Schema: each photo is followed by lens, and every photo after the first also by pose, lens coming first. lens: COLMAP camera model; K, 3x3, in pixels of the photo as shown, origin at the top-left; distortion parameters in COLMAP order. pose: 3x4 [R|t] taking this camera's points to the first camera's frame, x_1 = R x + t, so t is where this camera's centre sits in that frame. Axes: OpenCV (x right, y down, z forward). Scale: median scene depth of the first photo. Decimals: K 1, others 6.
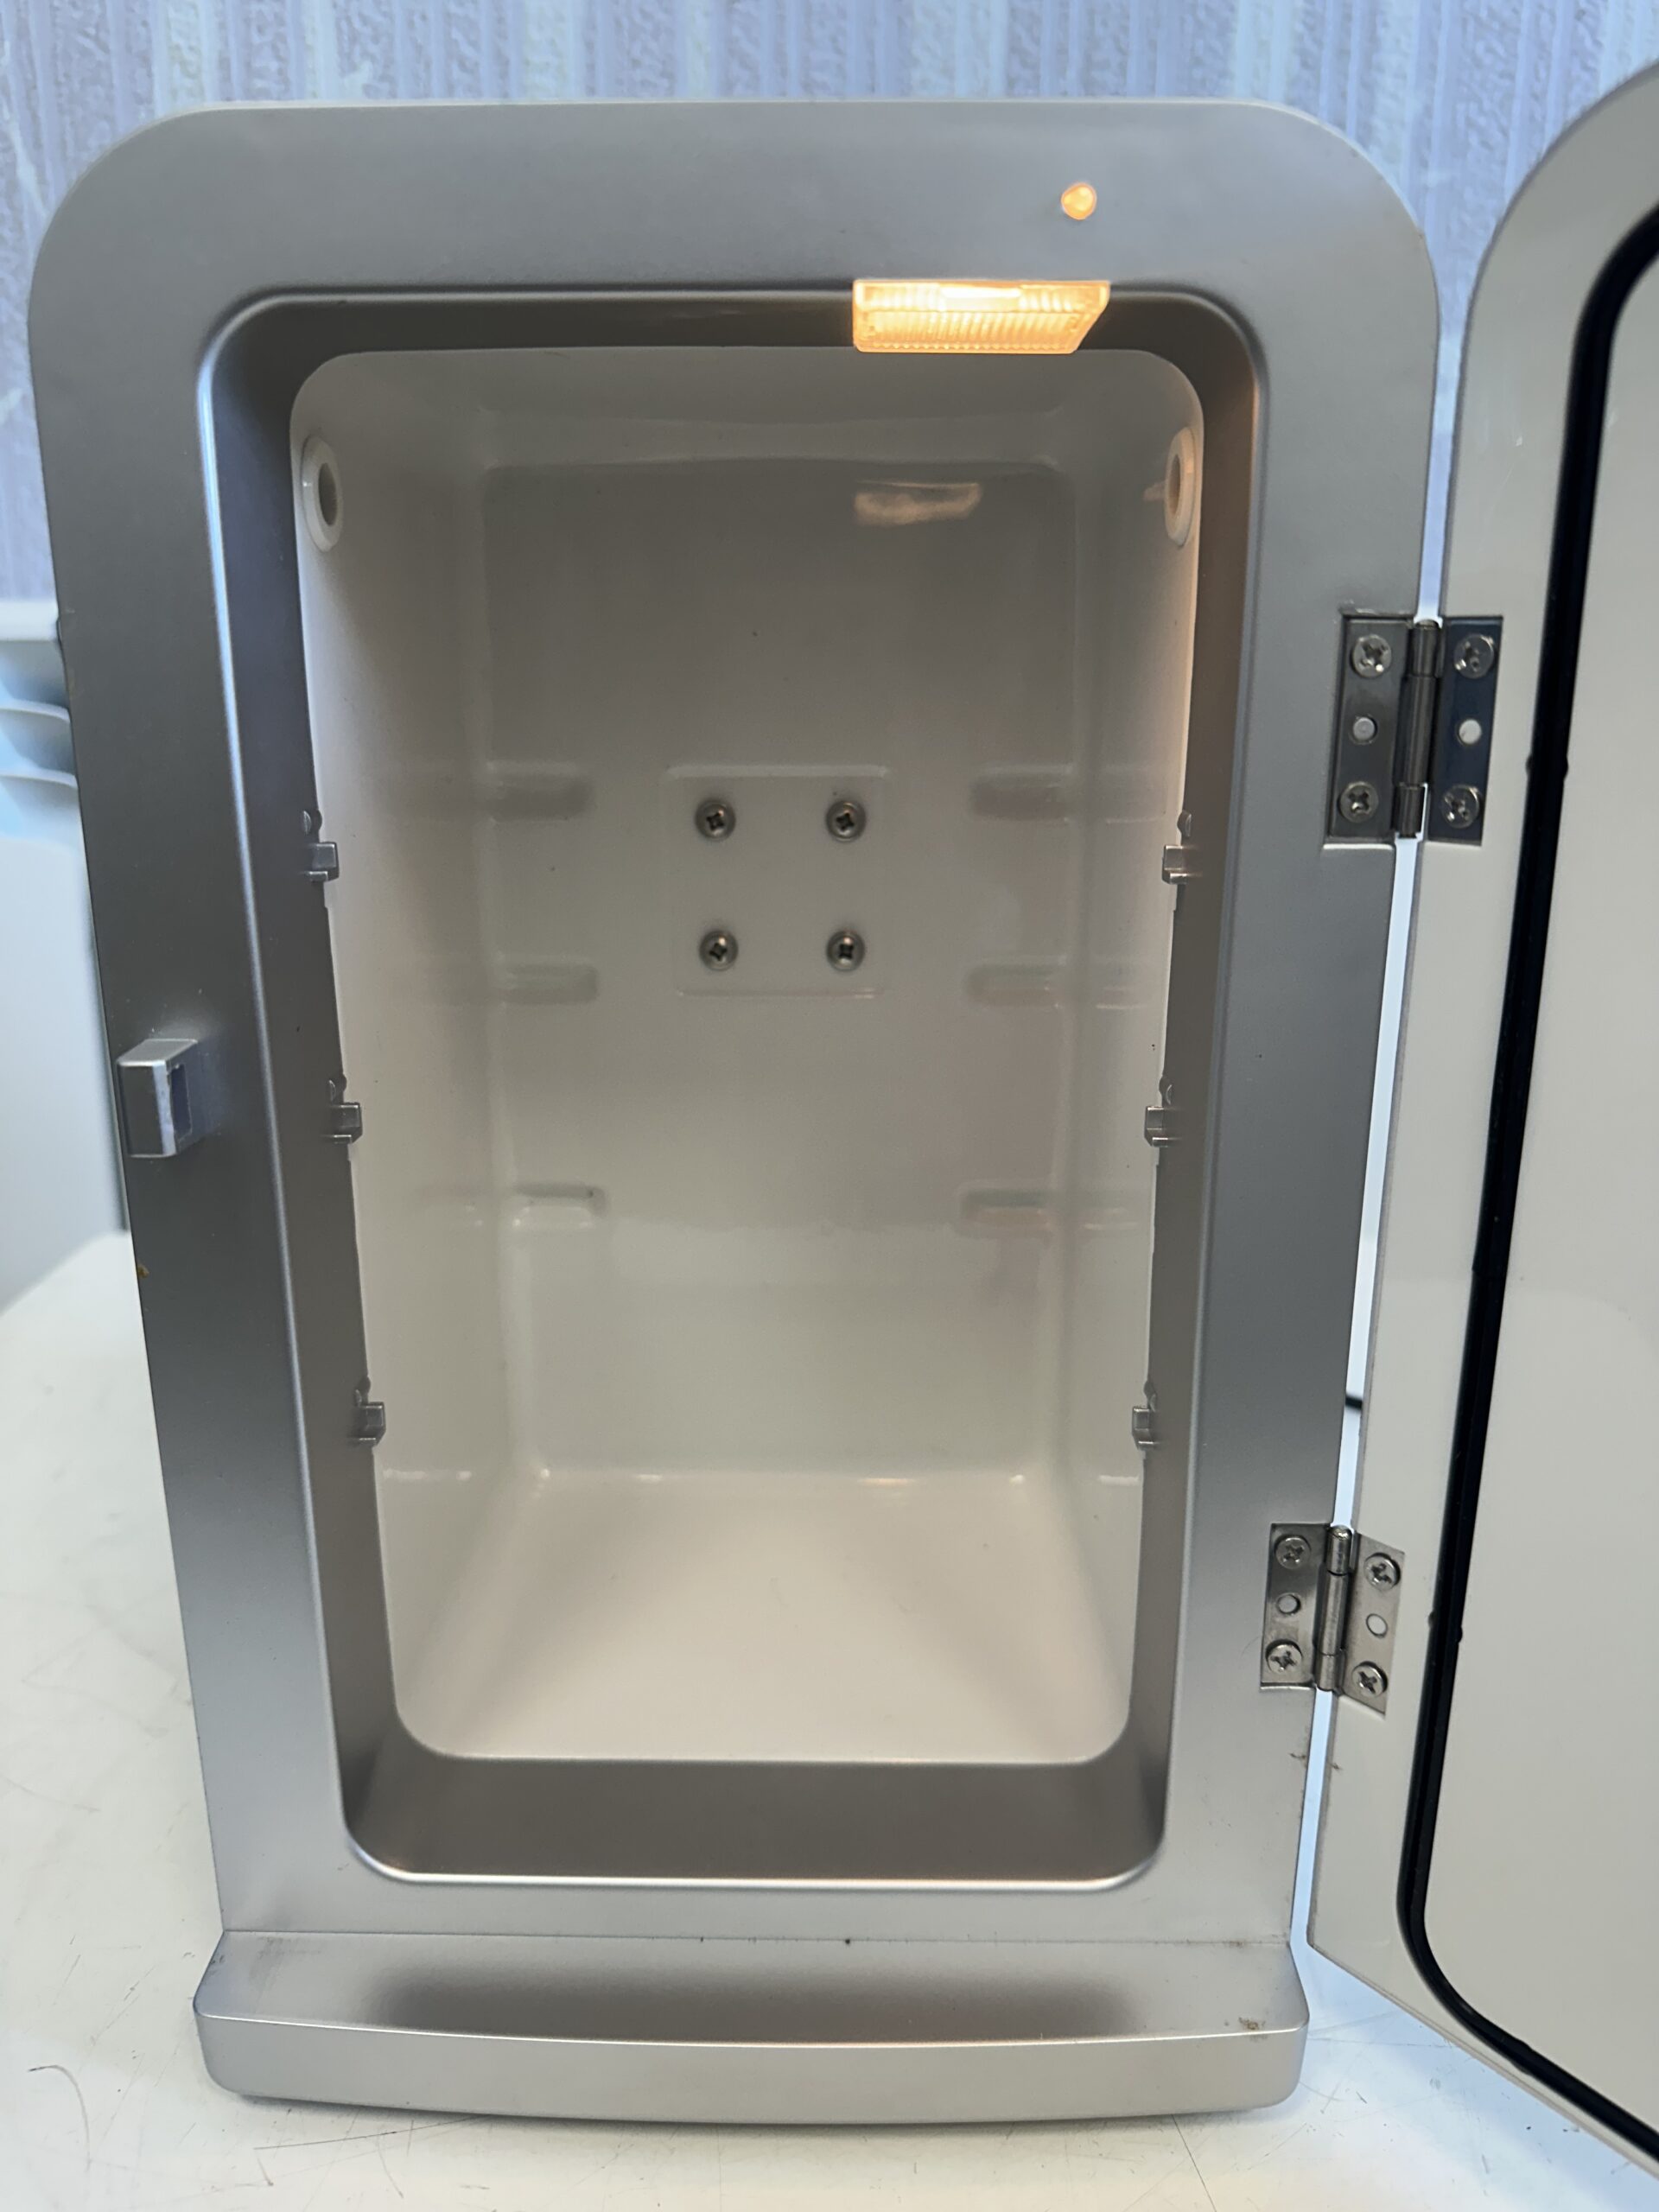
lens RADIAL K [[1572.7, 0, 829.5], [0, 1572.7, 1106.0], [0, 0, 1]] dist [-0.007386, -0.007865]
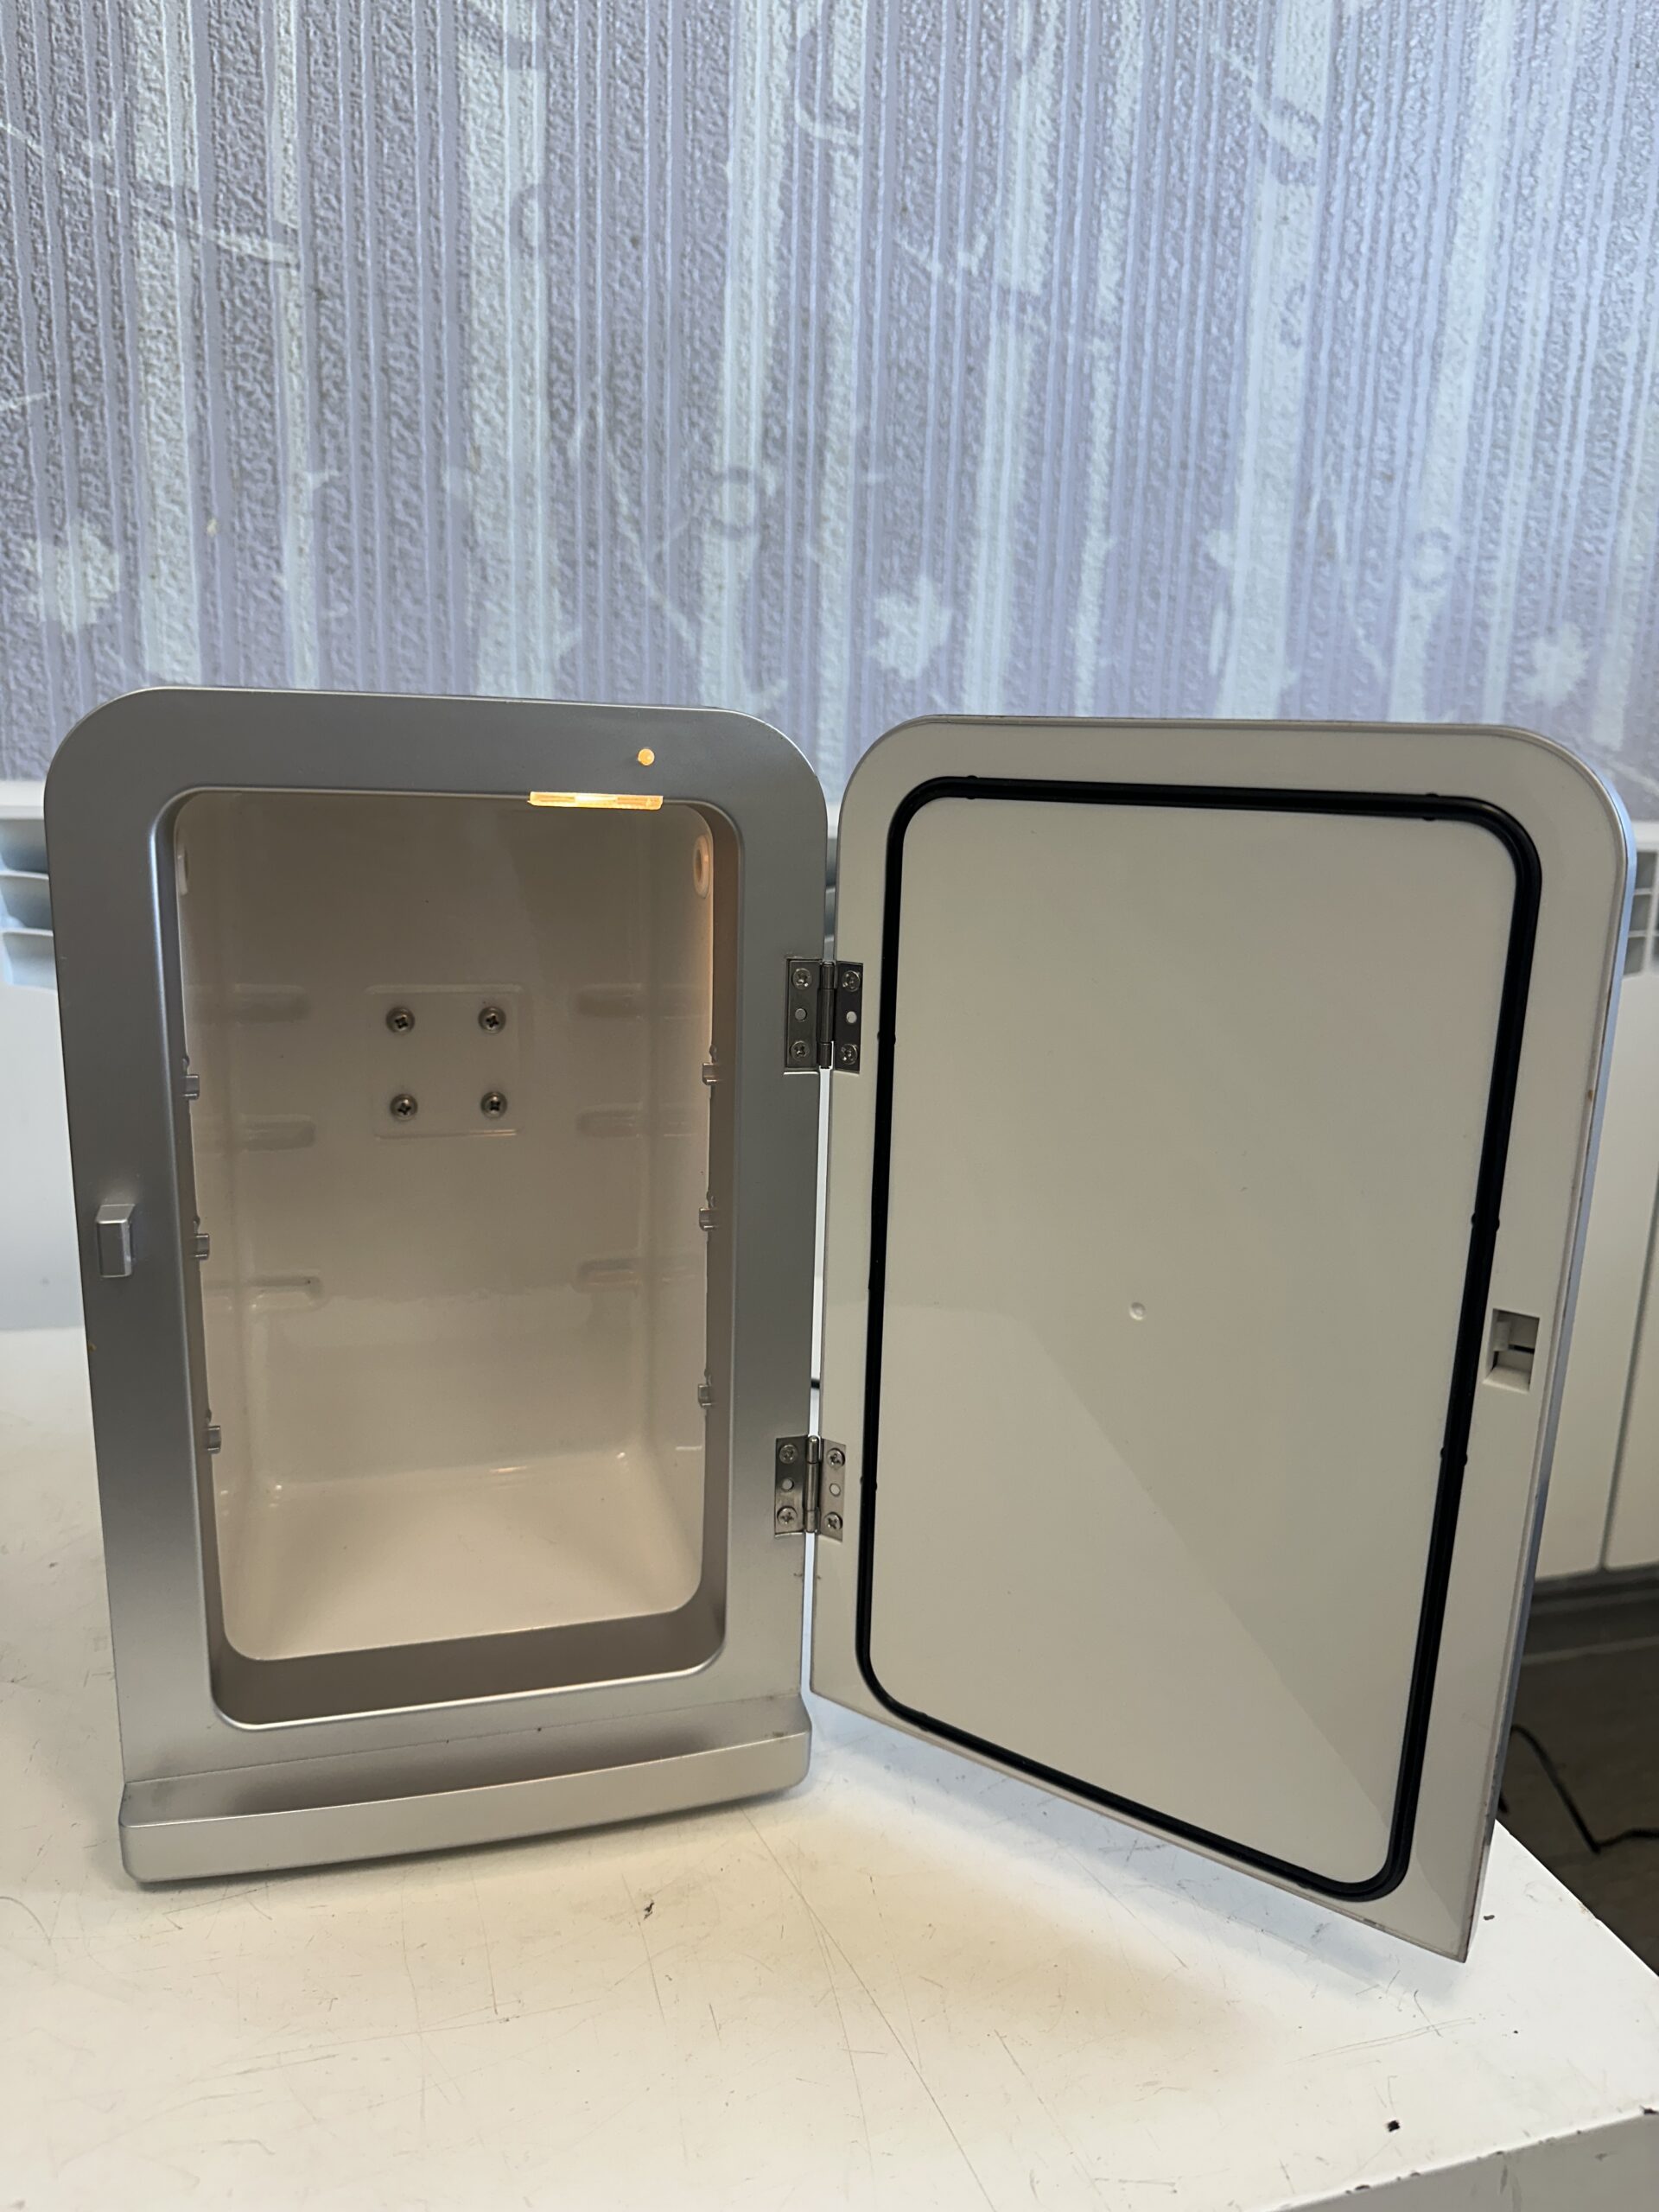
lens RADIAL K [[1659.5, 0, 812.2], [0, 1659.5, 1104.0], [0, 0, 1]] dist [0.001208, -0.005621]
pose [[0.960334, -0.033816, 0.276795, -0.073427], [0.043914, 0.998574, -0.030363, -0.021751], [-0.275374, 0.041314, 0.960449, -0.326160]]
